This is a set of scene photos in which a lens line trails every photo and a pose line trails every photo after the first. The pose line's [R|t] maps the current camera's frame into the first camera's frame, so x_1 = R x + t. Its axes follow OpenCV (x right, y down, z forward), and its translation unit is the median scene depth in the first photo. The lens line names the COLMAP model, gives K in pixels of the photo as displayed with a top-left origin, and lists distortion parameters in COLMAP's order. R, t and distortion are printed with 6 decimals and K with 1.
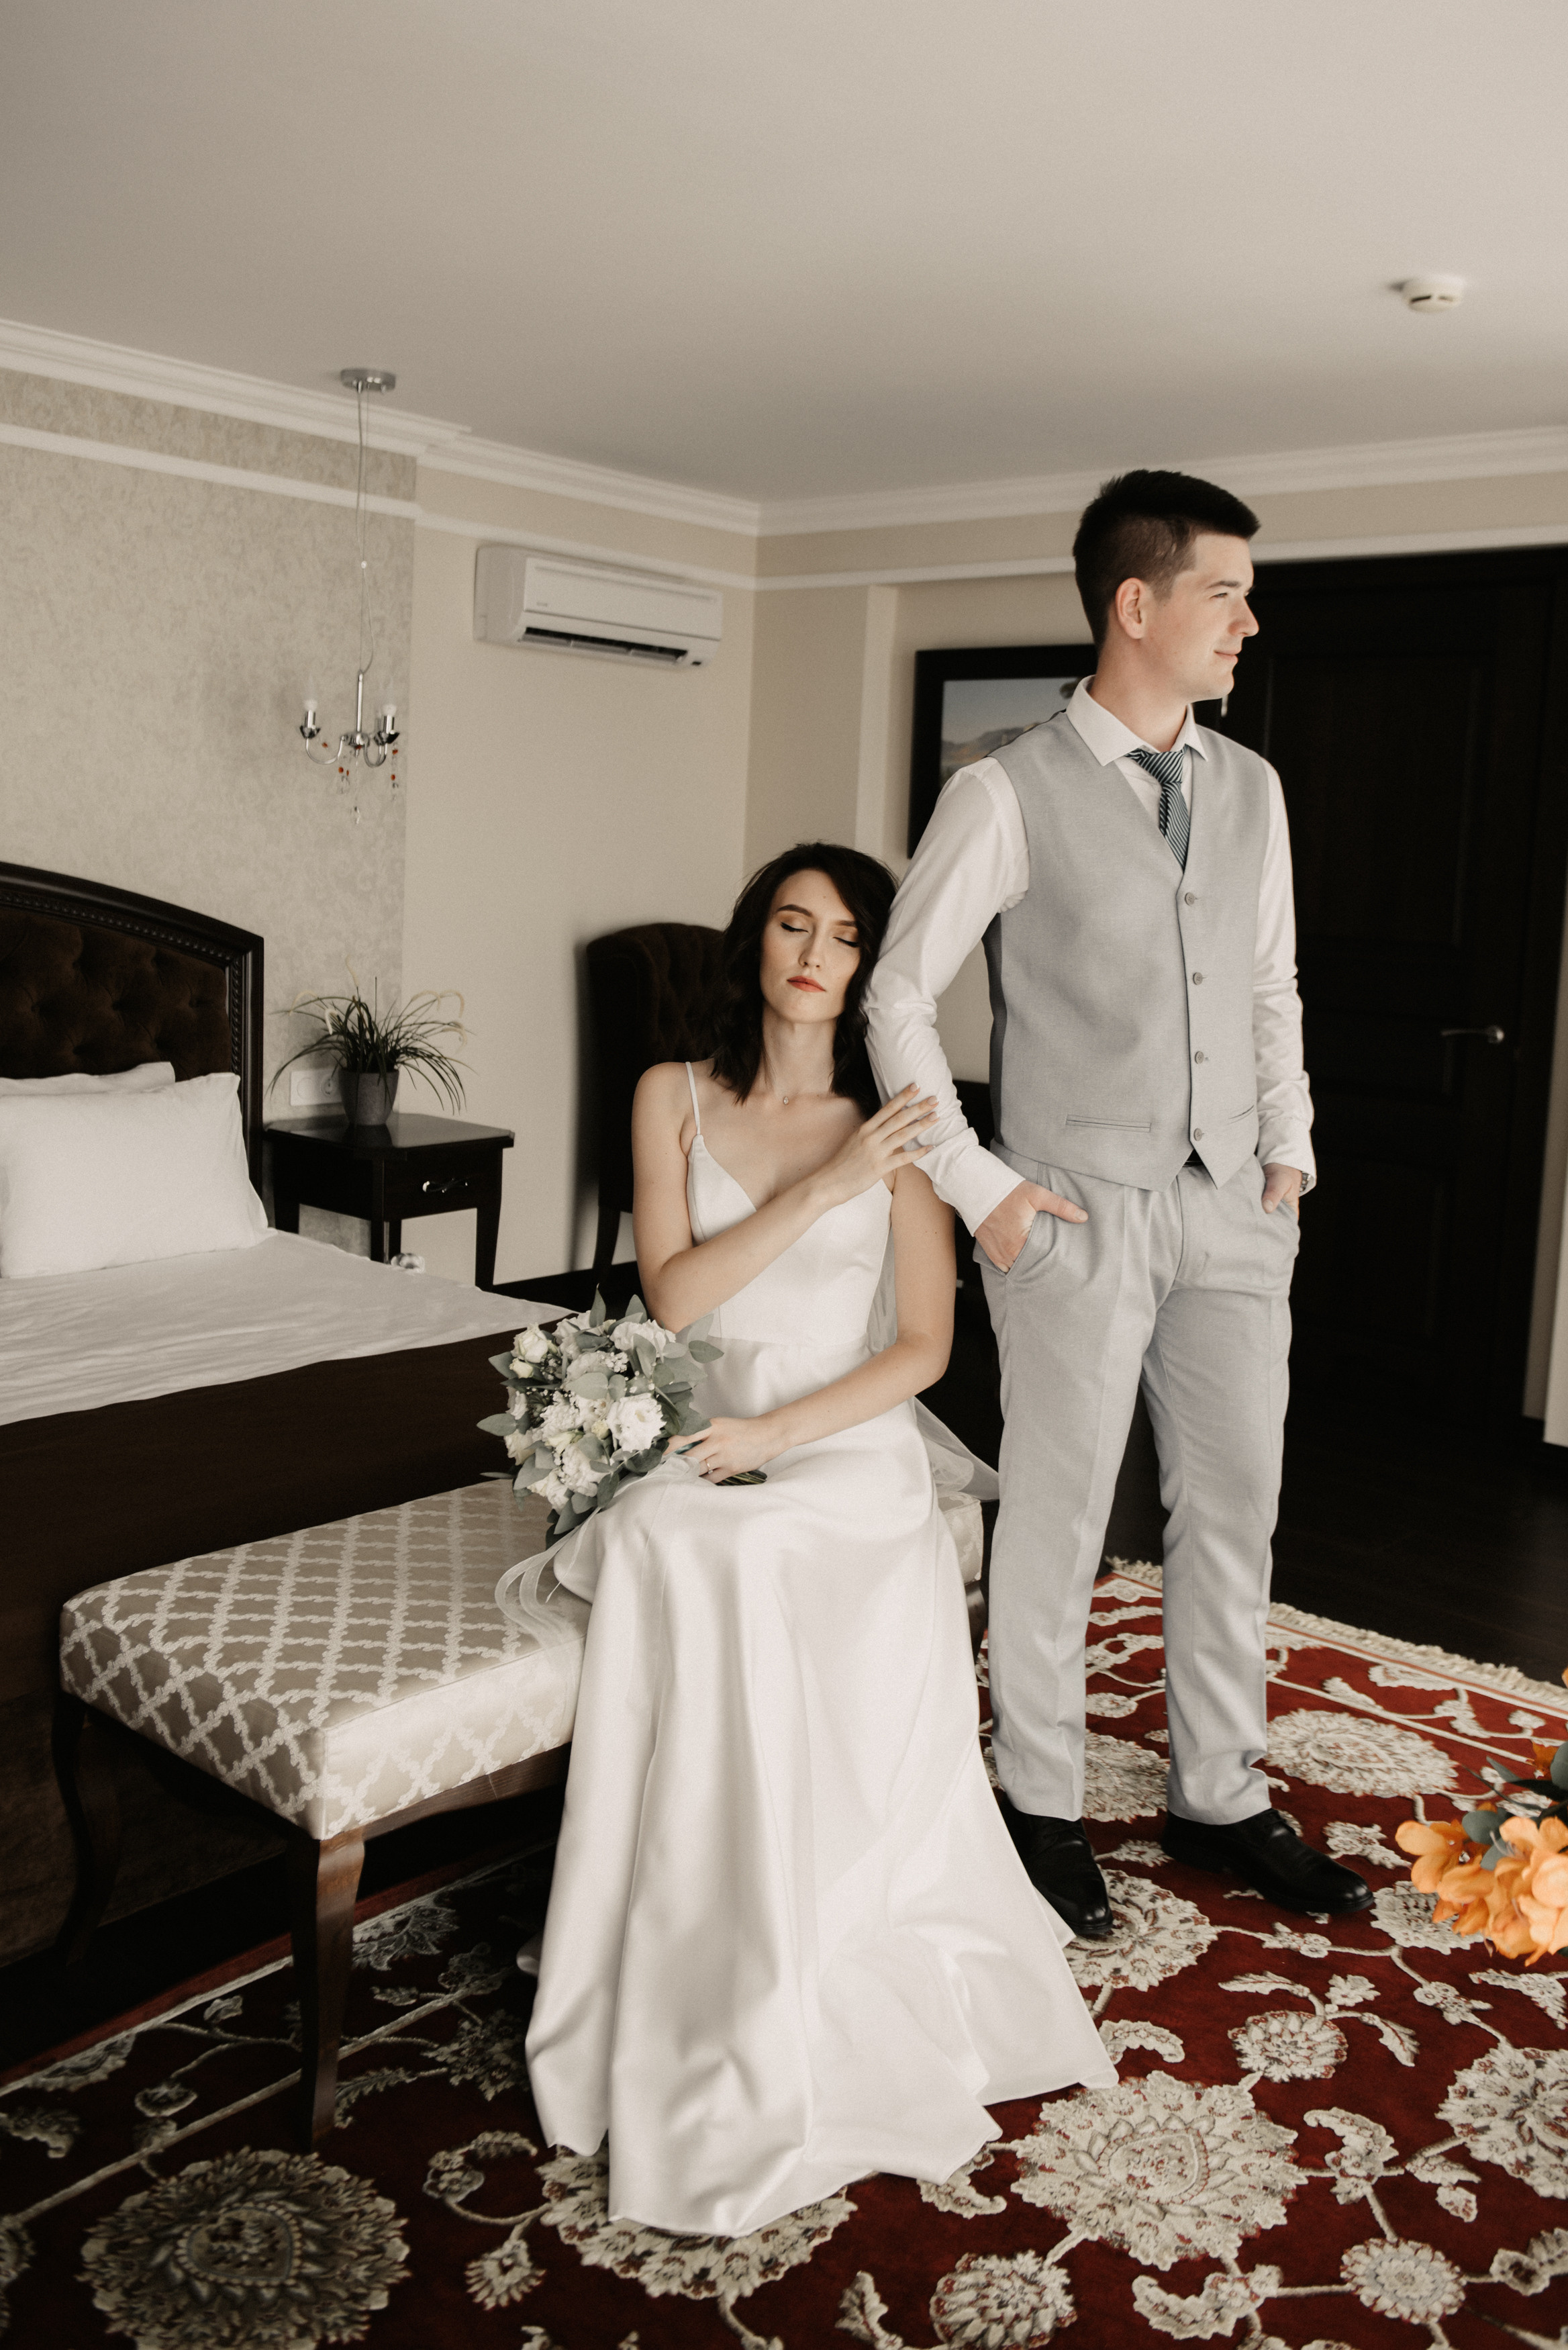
lens RADIAL K [[2121.0, 0, 772.6], [0, 2121.0, 1045.8], [0, 0, 1]] dist [-0.044117, 0.013030]
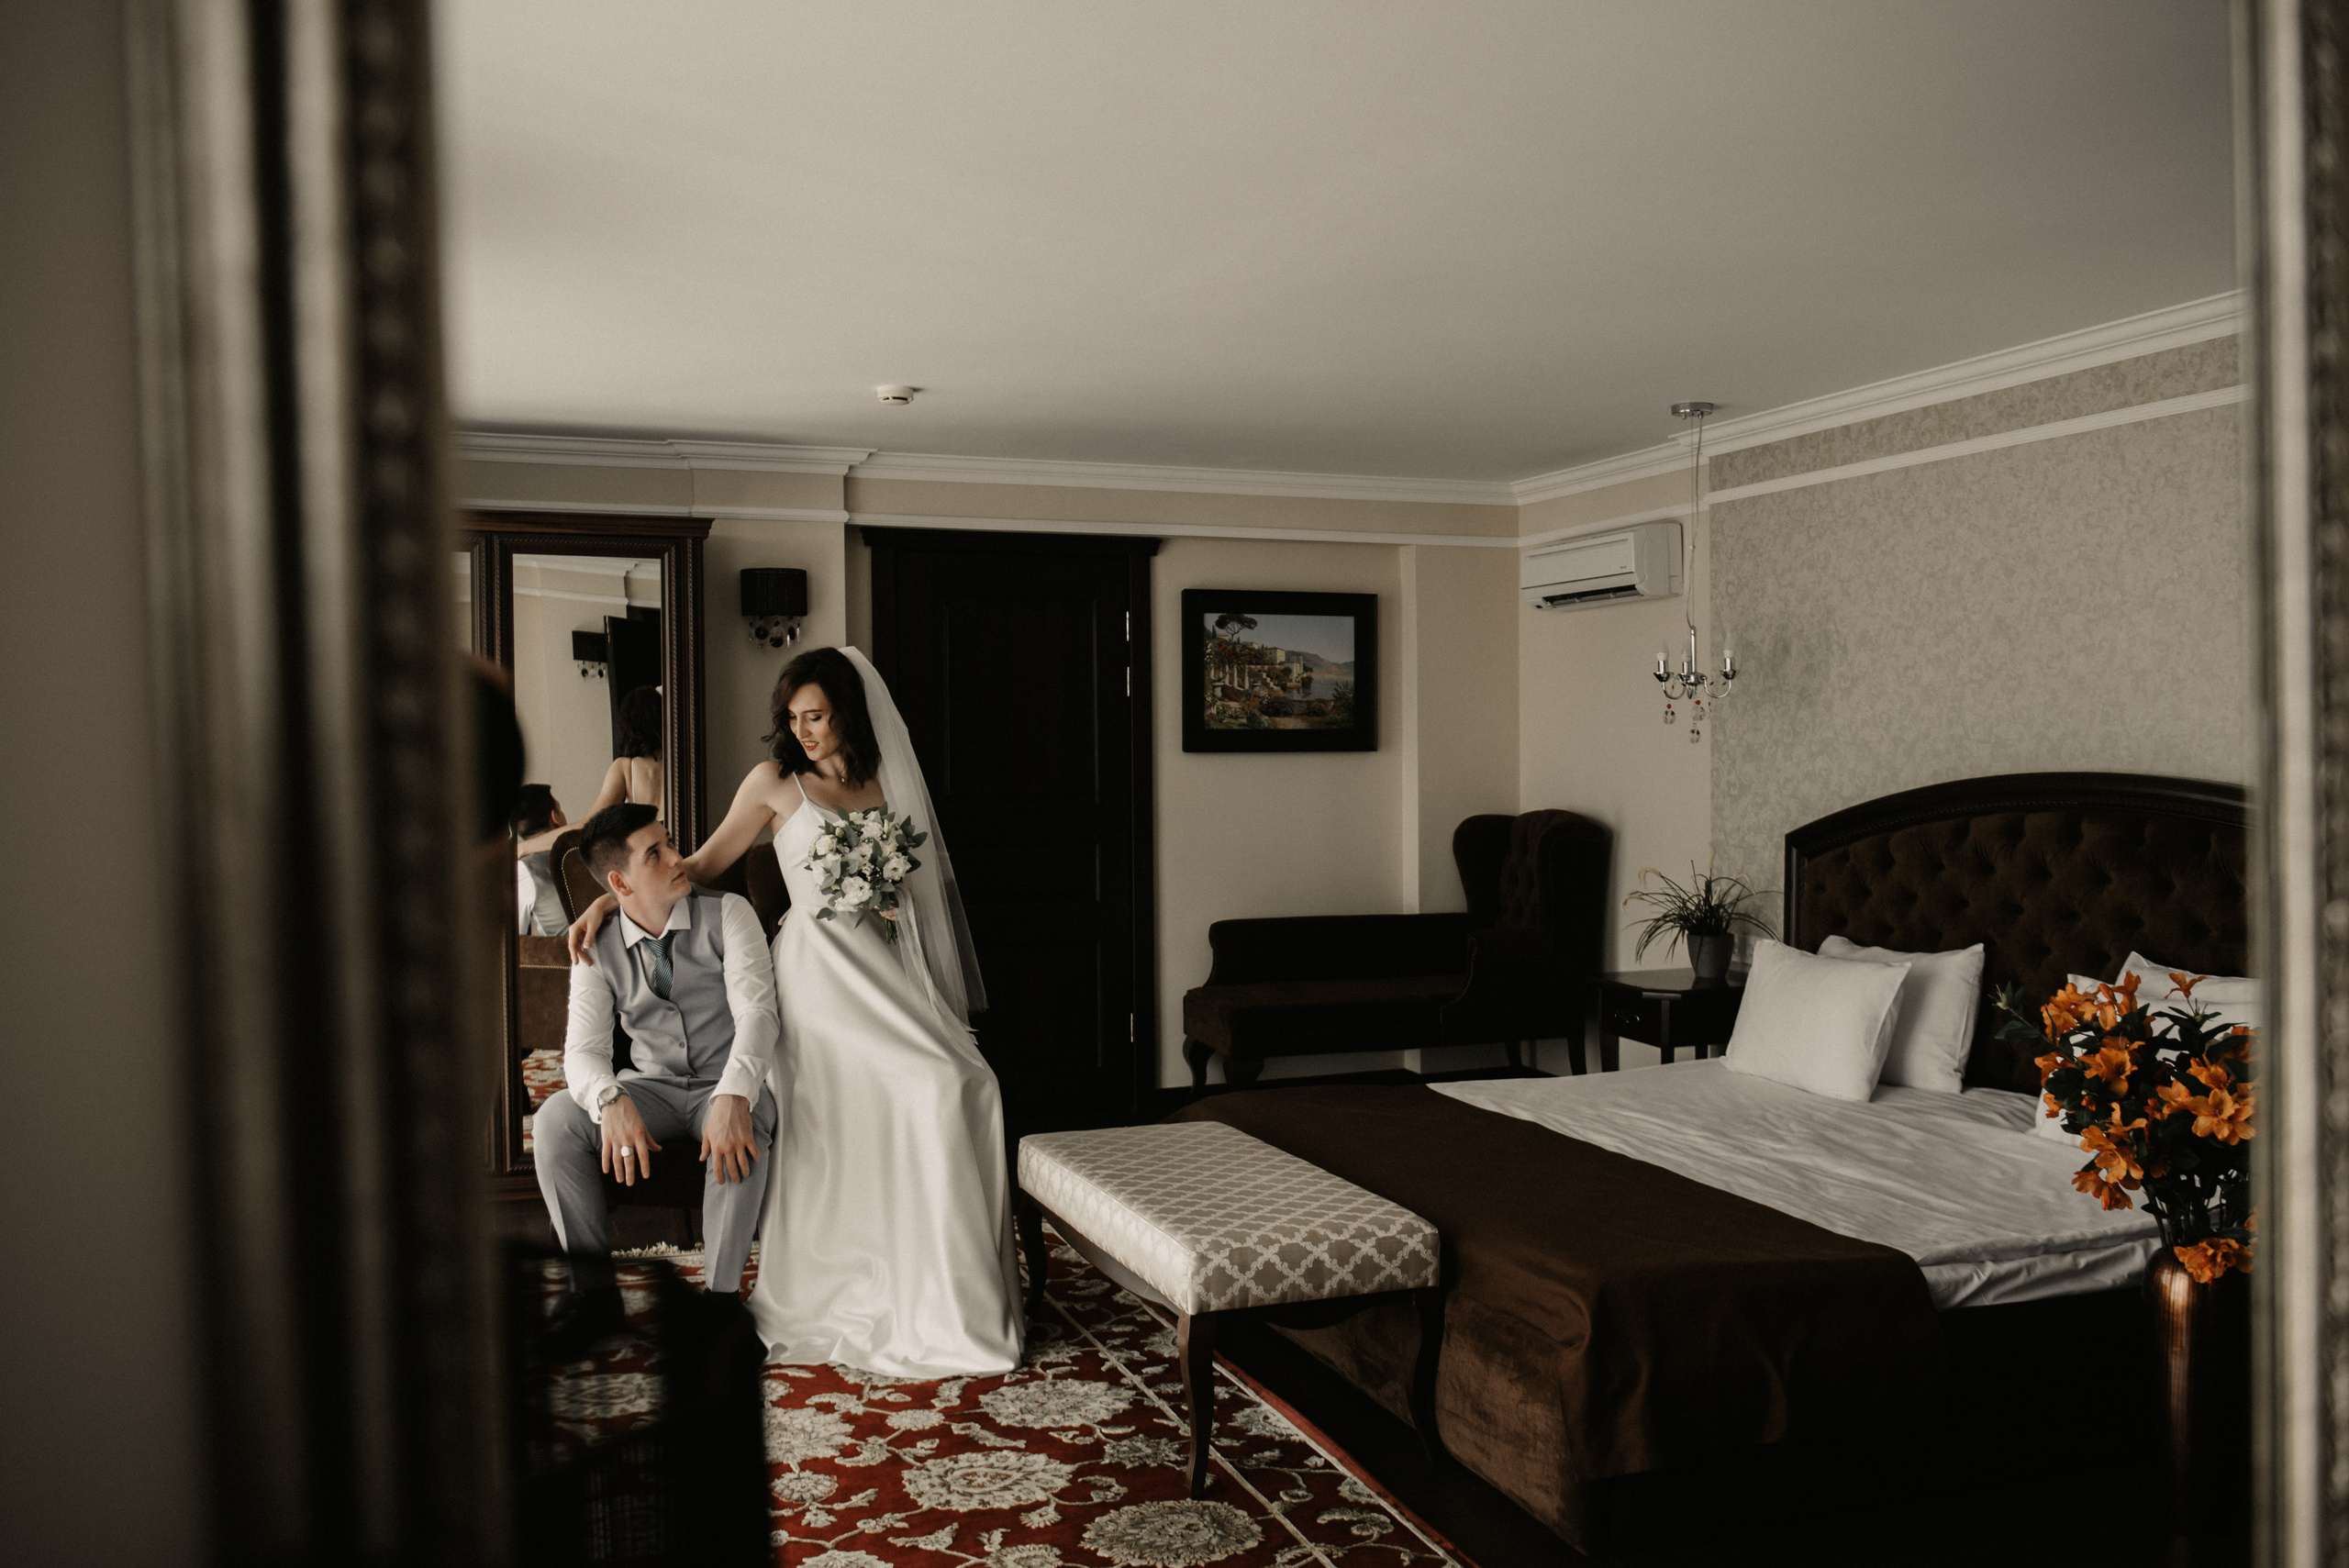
lens RADIAL K [[1890.5, 0, 1190.0], [0, 1890.5, 771.8], [0, 0, 1]] dist [-0.017662, -0.010681]
pose [[-0.482477, -0.019391, -0.875694, 0.619803], [-0.102324, 0.994157, 0.034363, -0.065273], [0.869911, 0.106183, -0.481642, 0.853277]]
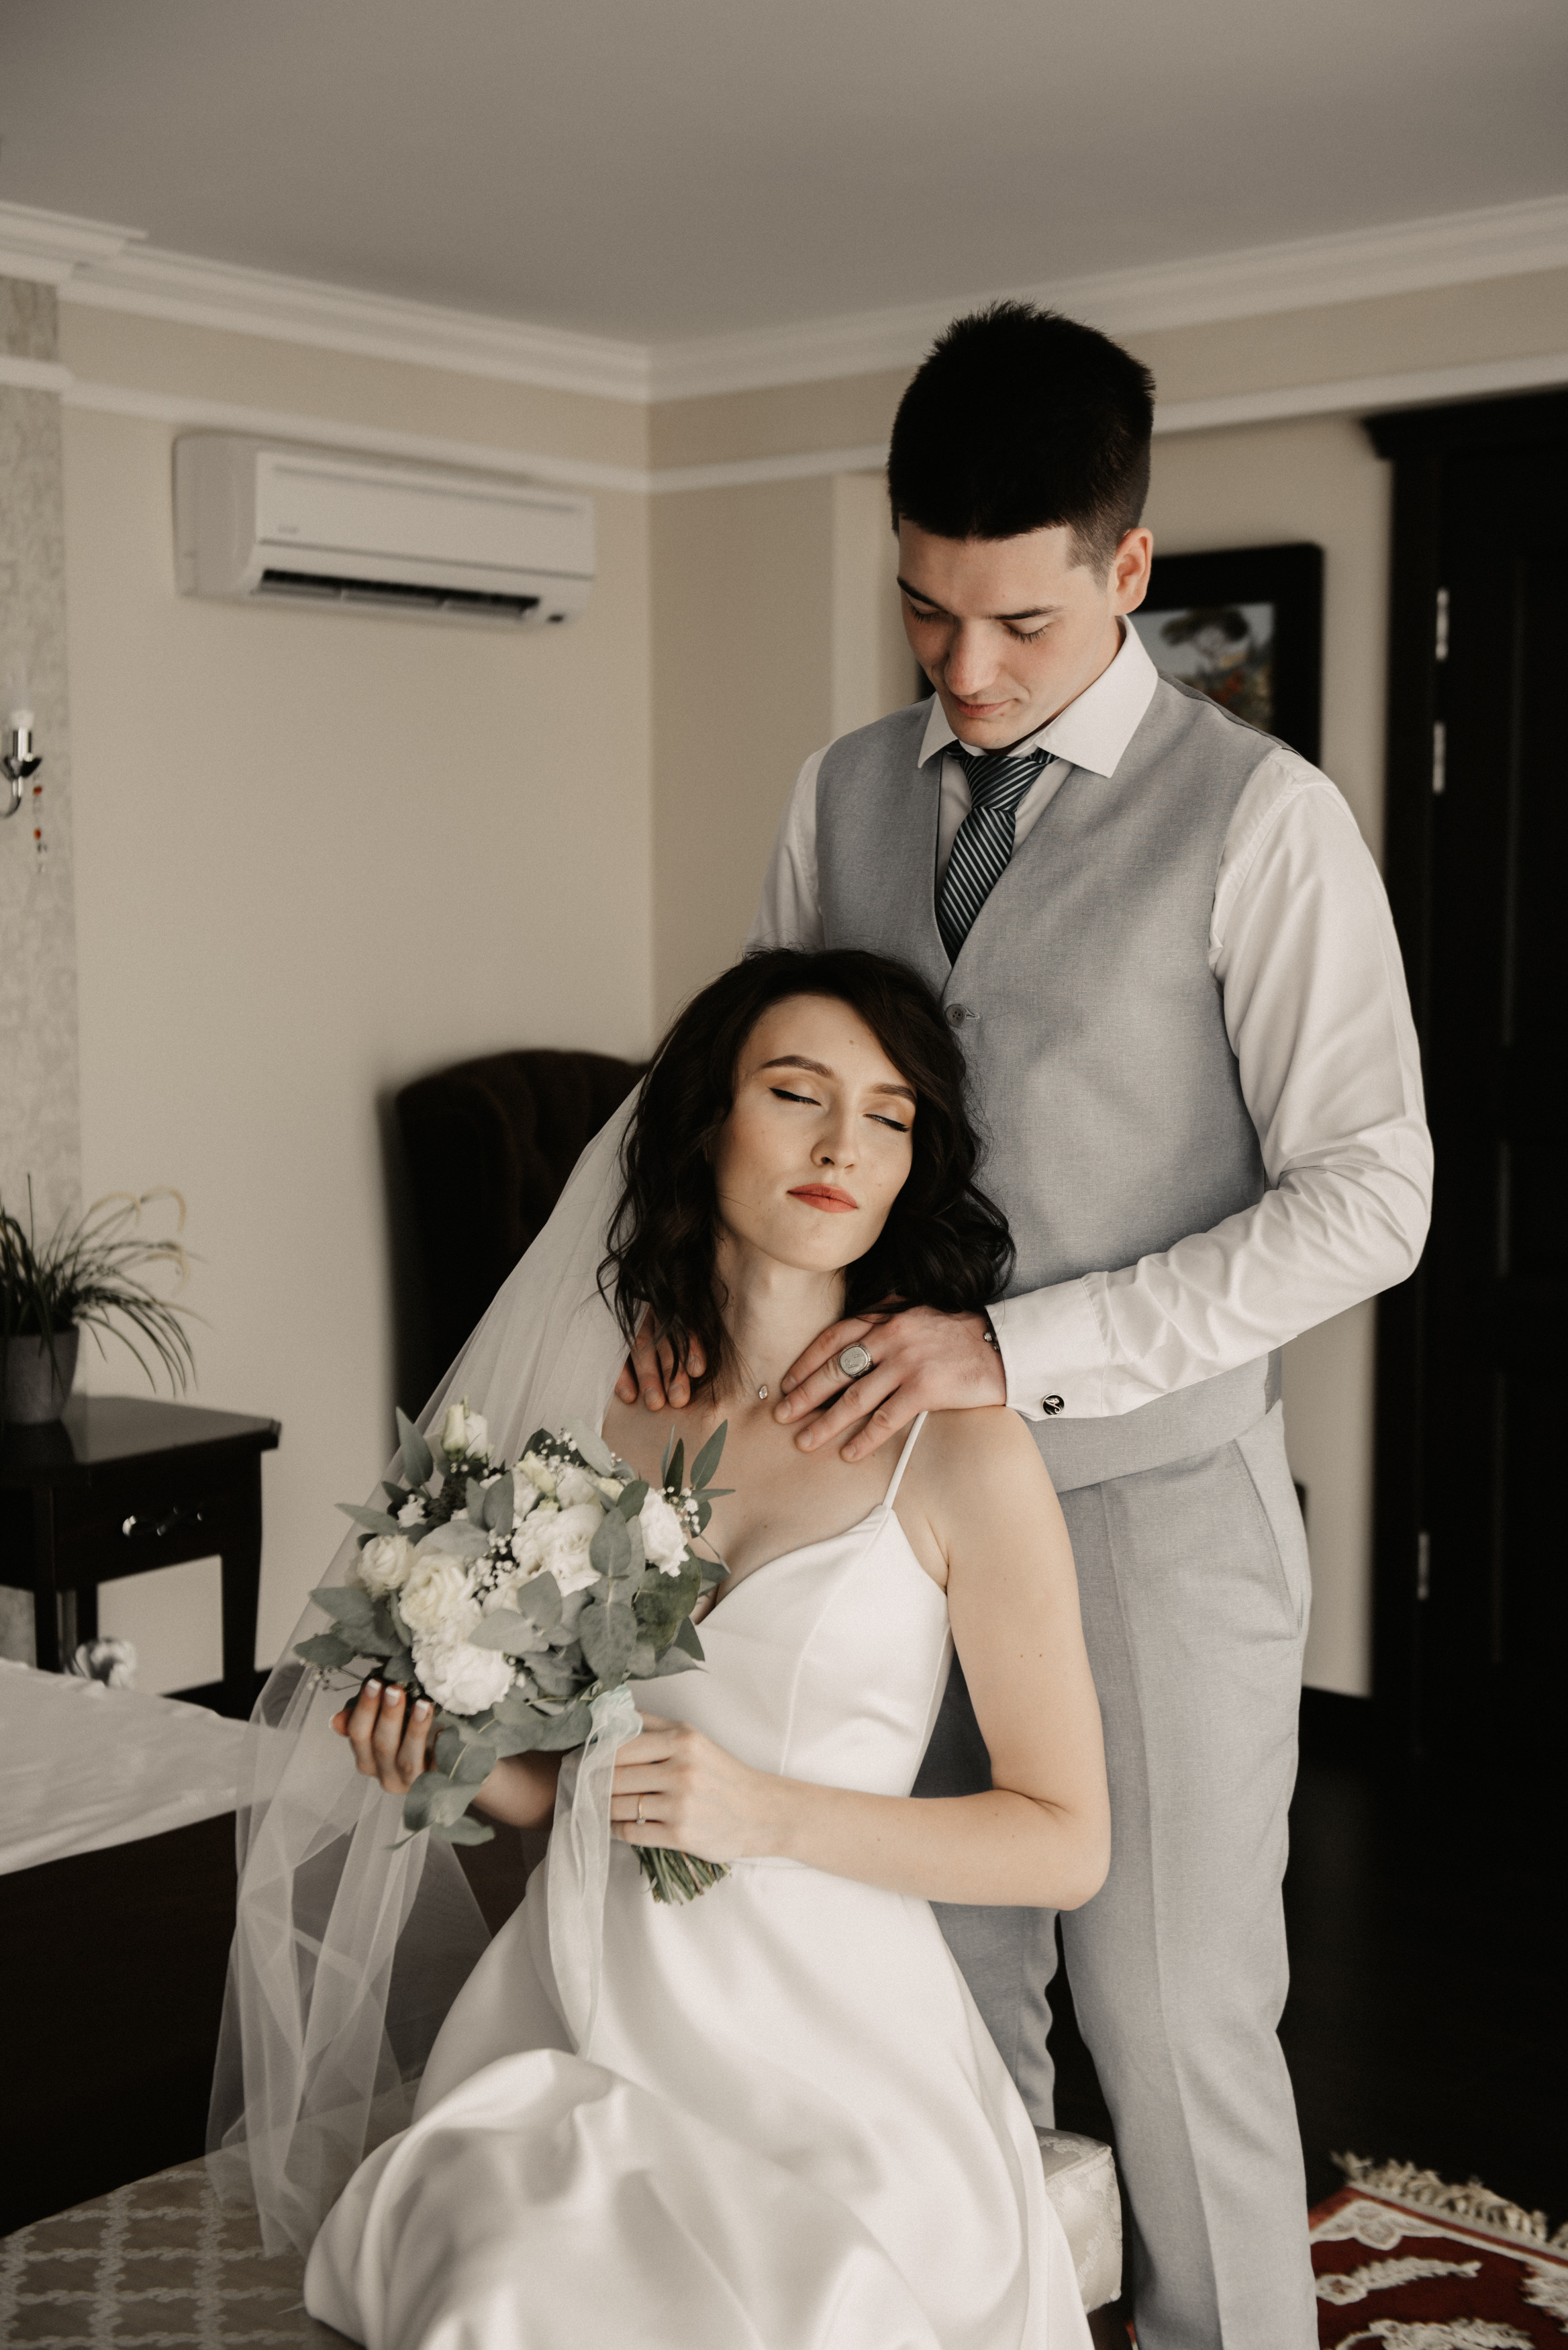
lens RADIAL K [[3160.2, 0, 774.4], [0, 3160.2, 1152.3], [0, 0, 1]] dist [0.077213, 0.000000]
pose [[0.998731, -0.049181, 0.010883, 0.009807], [0.049309, 0.998714, -0.011768, -0.017065], [-0.010290, 0.012290, 0.999872, 0.111521]]
